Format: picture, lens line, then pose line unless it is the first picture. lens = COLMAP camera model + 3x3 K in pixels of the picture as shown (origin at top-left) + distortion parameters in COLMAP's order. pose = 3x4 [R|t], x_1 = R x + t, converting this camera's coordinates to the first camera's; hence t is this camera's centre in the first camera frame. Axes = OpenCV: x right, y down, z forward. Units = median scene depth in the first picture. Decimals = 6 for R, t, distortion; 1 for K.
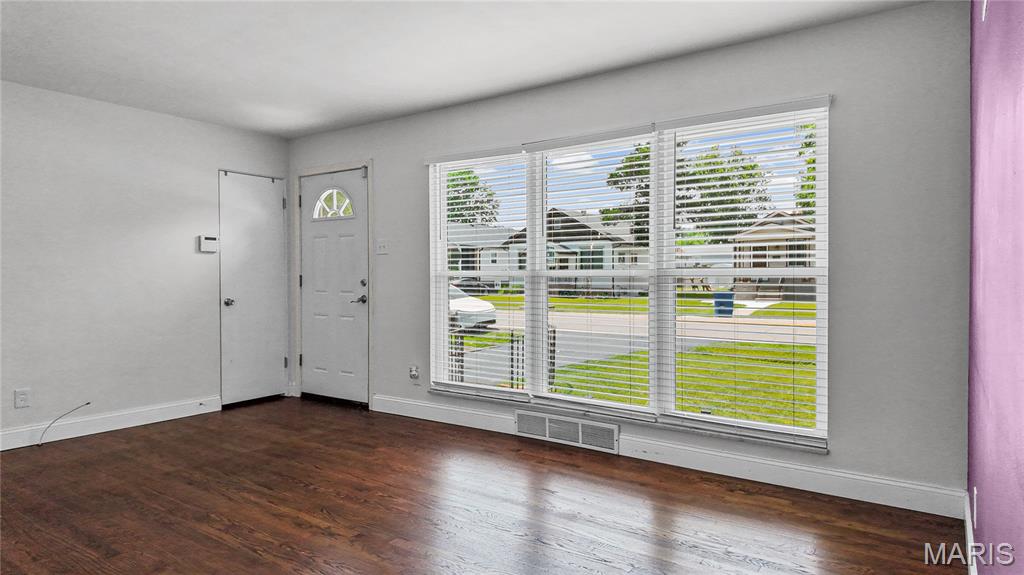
lens RADIAL K [[605.6, 0, 514.5], [0, 605.6, 281.6], [0, 0, 1]] dist [0.139547, -0.164464]
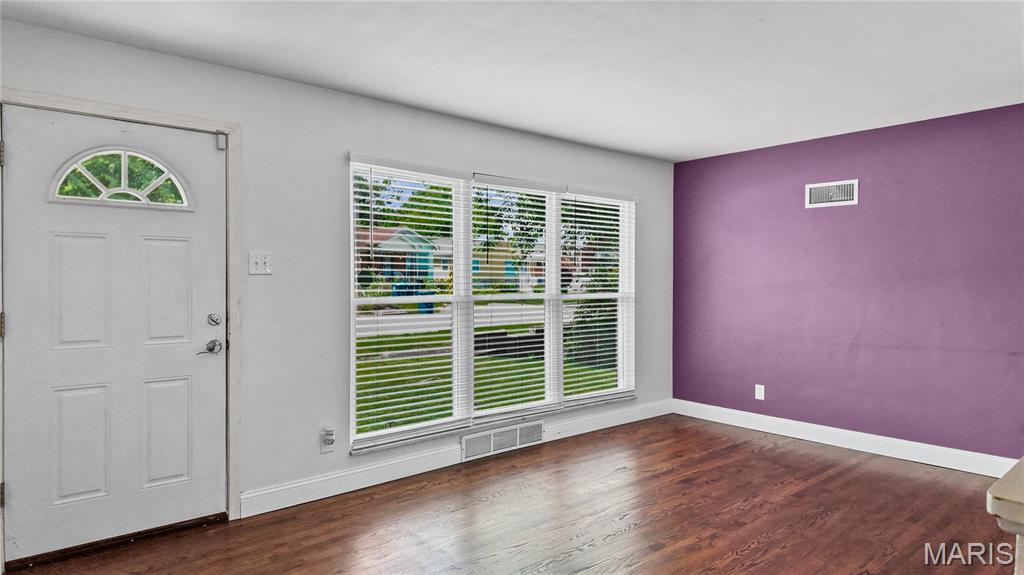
lens RADIAL K [[605.6, 0, 514.5], [0, 605.6, 281.6], [0, 0, 1]] dist [0.139547, -0.164464]
pose [[0.245646, -0.004544, 0.969349, -0.988246], [0.001581, 0.999990, 0.004287, -0.049233], [-0.969358, 0.000479, 0.245650, 0.704696]]
